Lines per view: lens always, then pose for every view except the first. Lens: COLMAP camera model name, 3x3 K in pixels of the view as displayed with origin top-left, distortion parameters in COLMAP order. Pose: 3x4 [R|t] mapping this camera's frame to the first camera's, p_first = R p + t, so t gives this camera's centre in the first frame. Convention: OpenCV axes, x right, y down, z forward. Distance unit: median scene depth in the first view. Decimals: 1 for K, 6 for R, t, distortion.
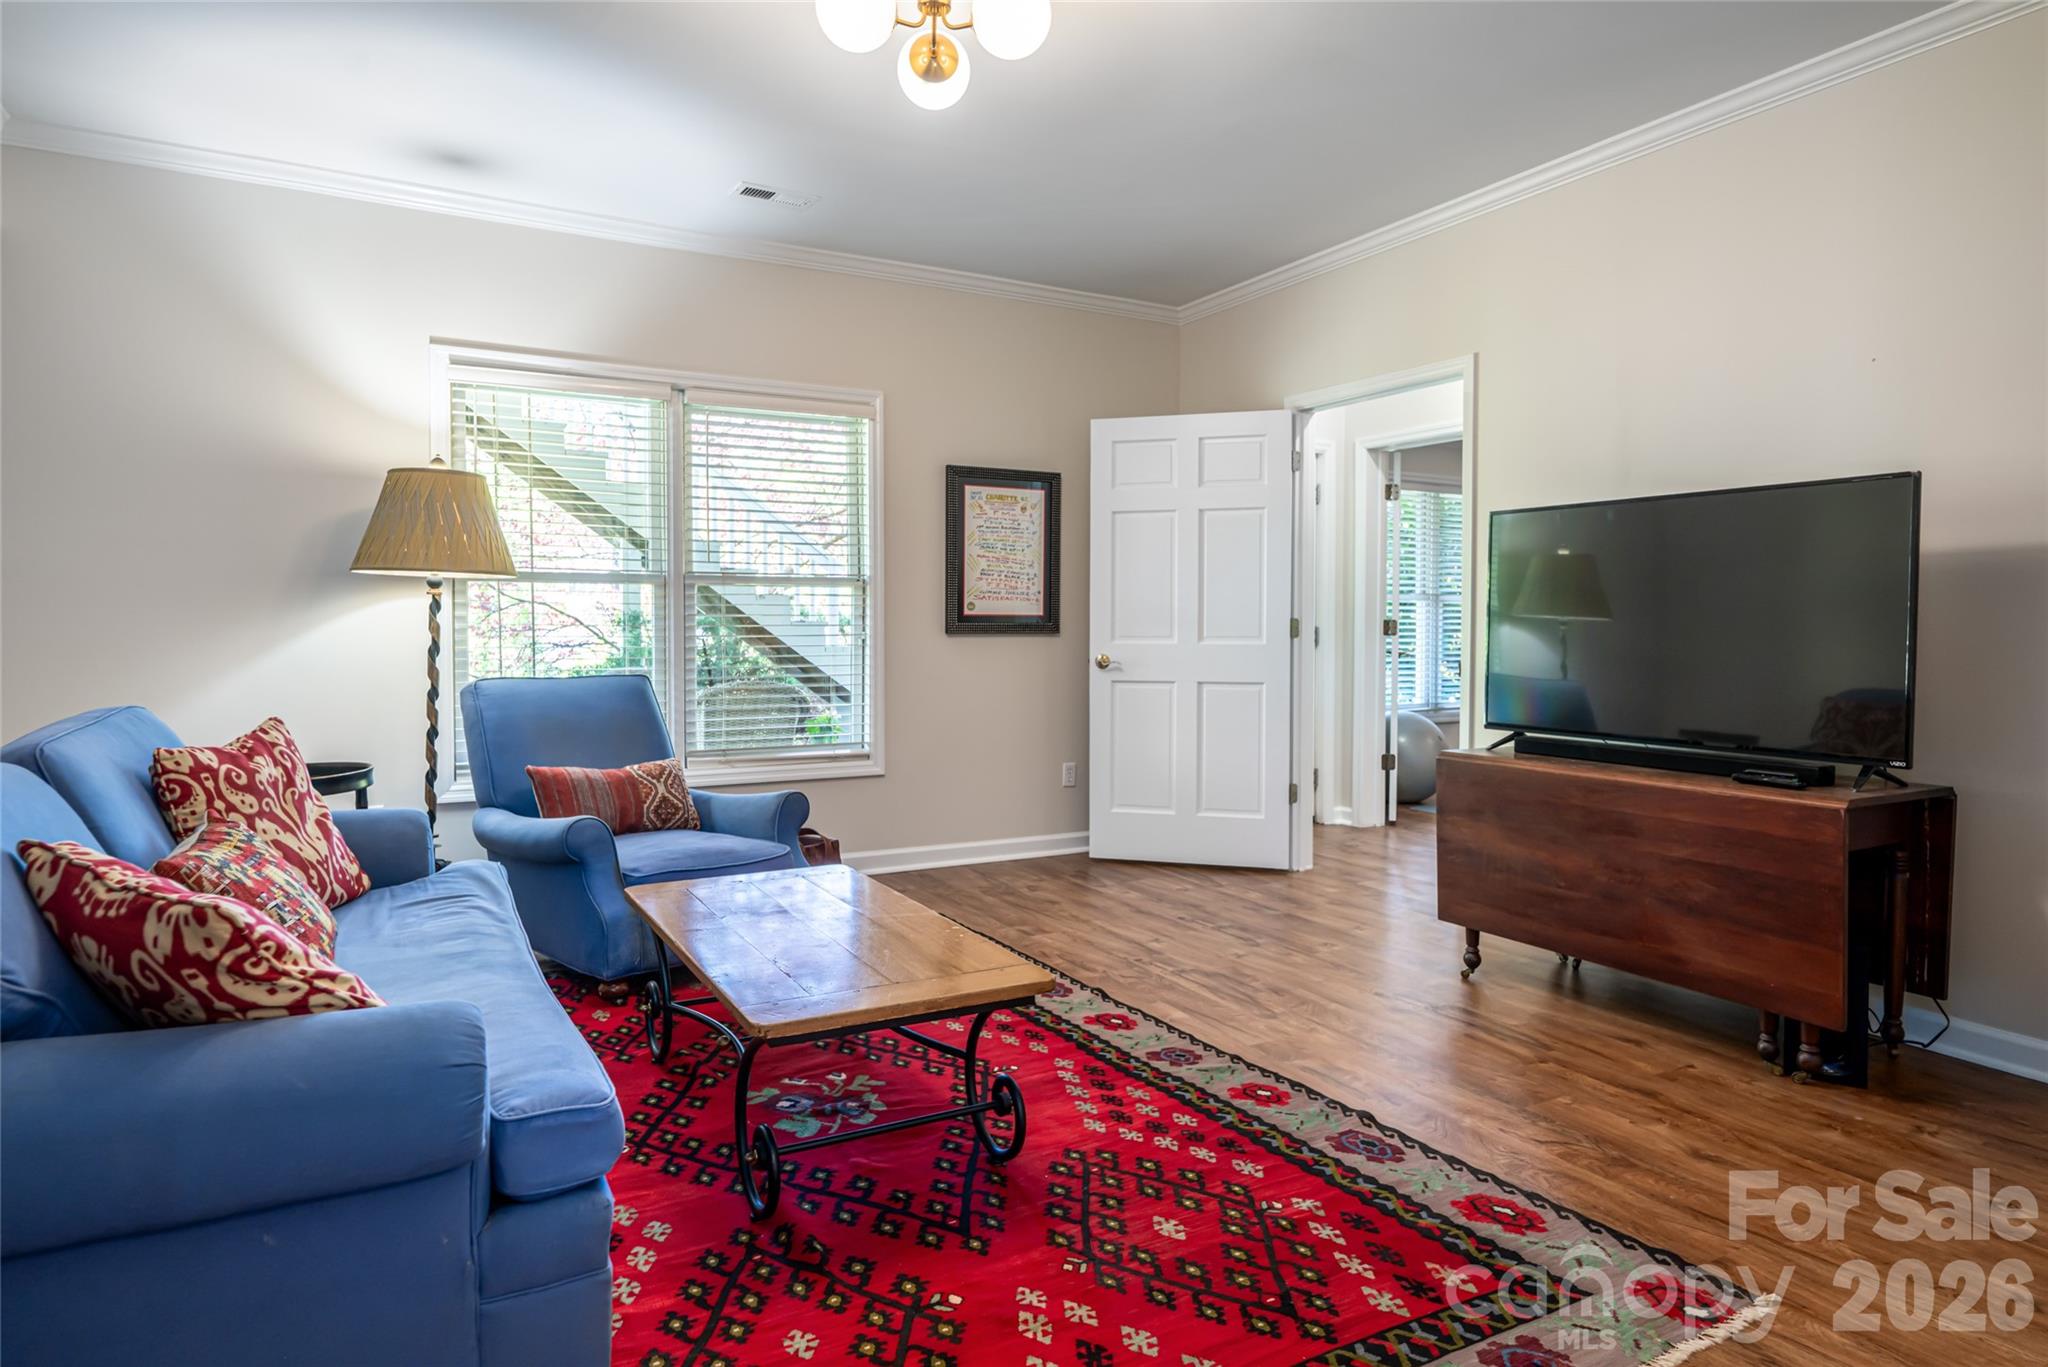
lens RADIAL K [[1201.2, 0, 1024.7], [0, 1201.2, 680.4], [0, 0, 1]] dist [0.005179, 0.000203]
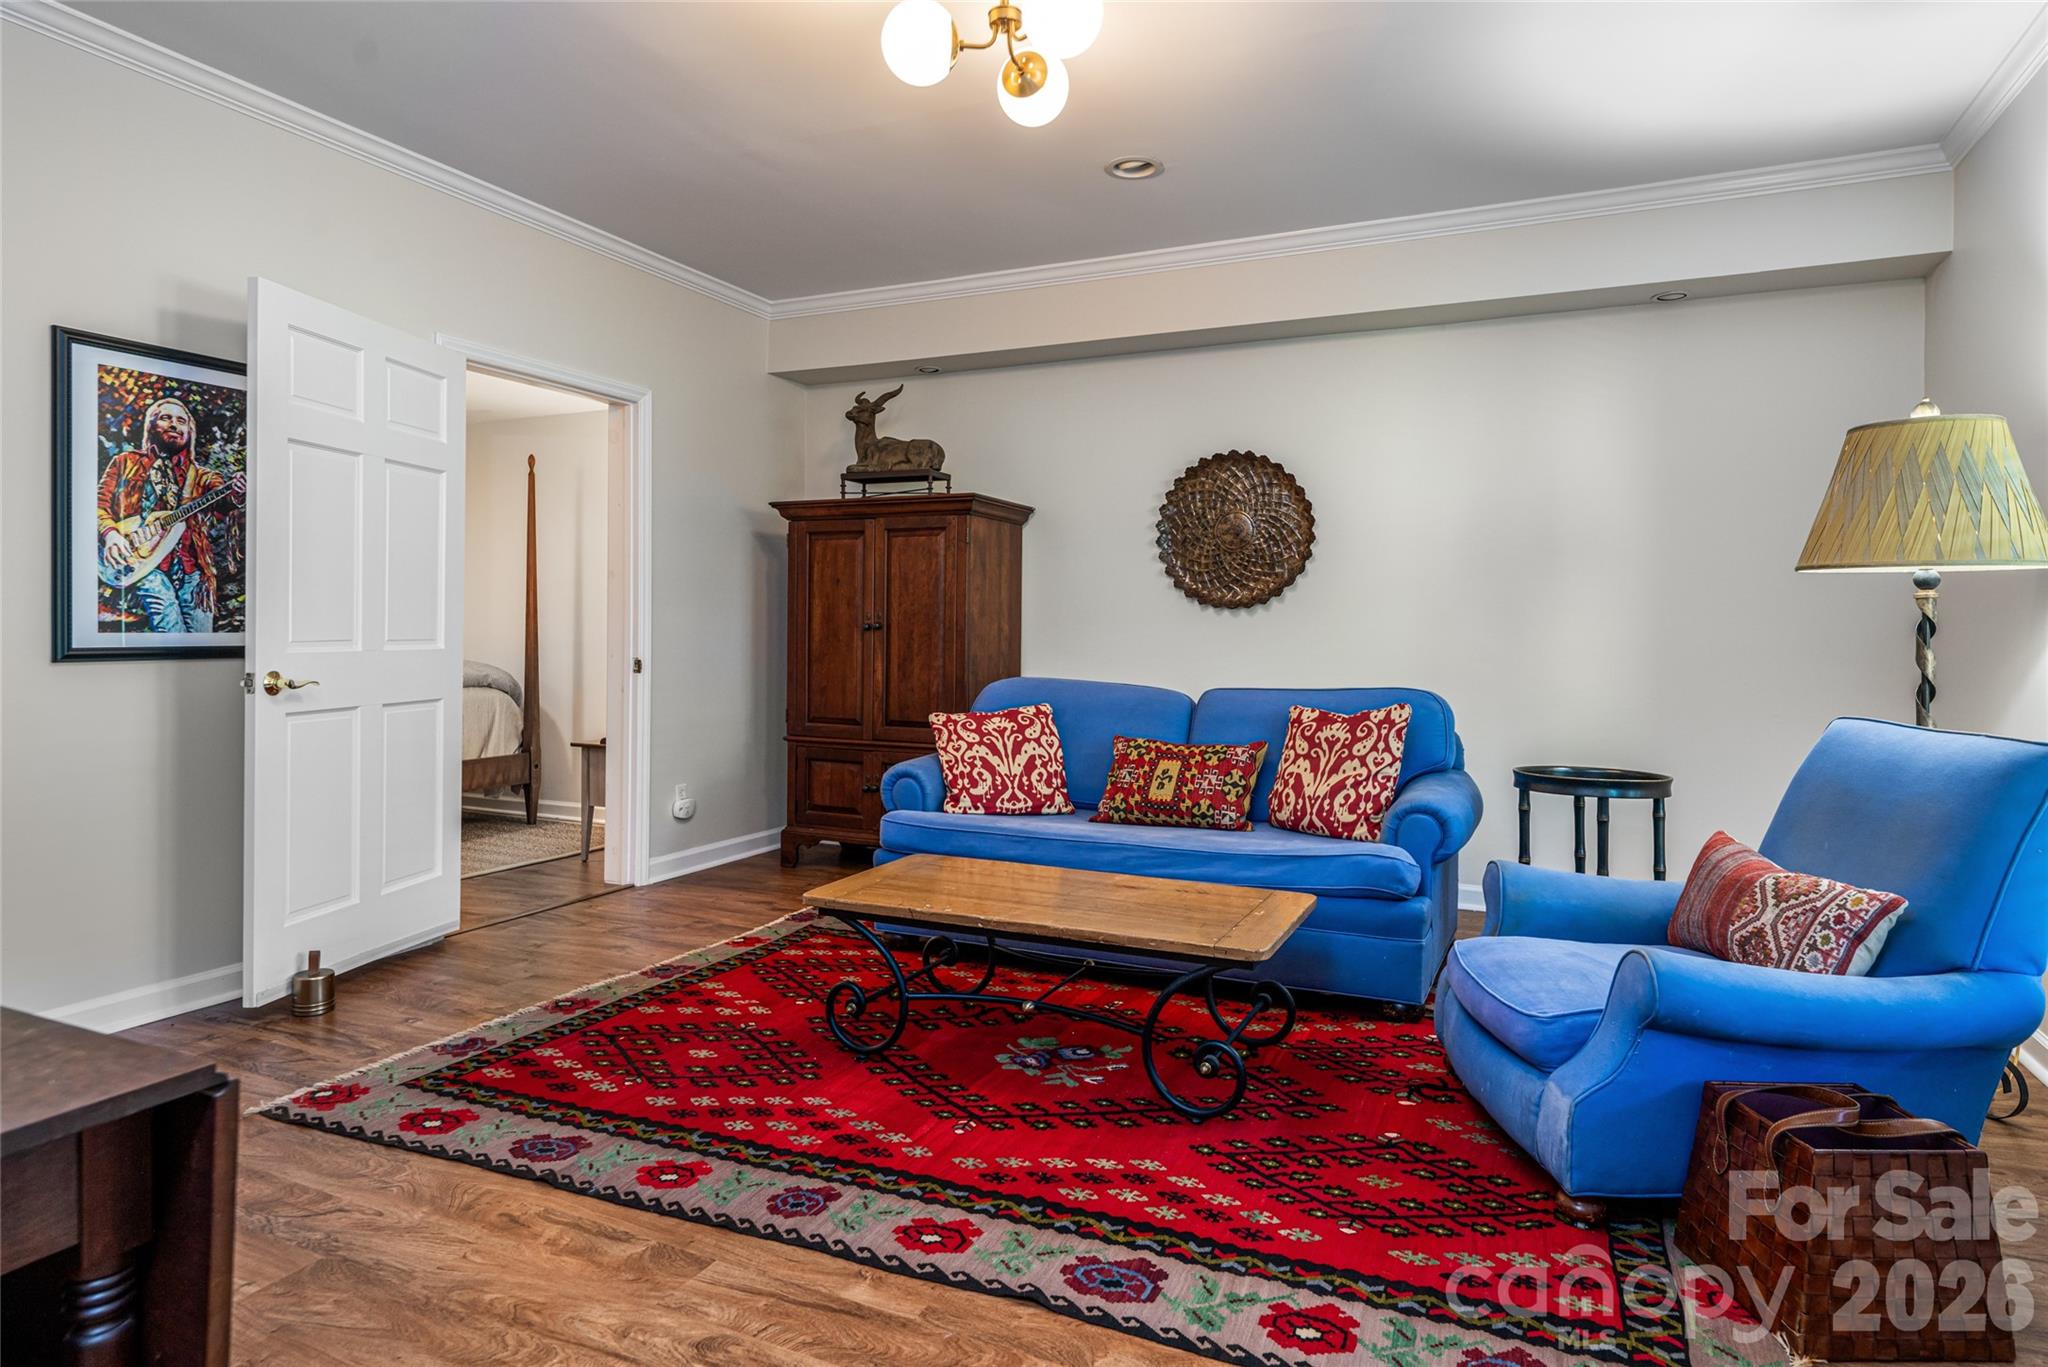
lens RADIAL K [[1139.1, 0, 1029.1], [0, 1139.1, 664.9], [0, 0, 1]] dist [-0.000385, 0.000170]
pose [[-0.807748, 0.010152, -0.589441, 0.472953], [-0.037853, 0.996895, 0.069041, -0.085988], [0.588312, 0.078080, -0.804856, 1.801954]]
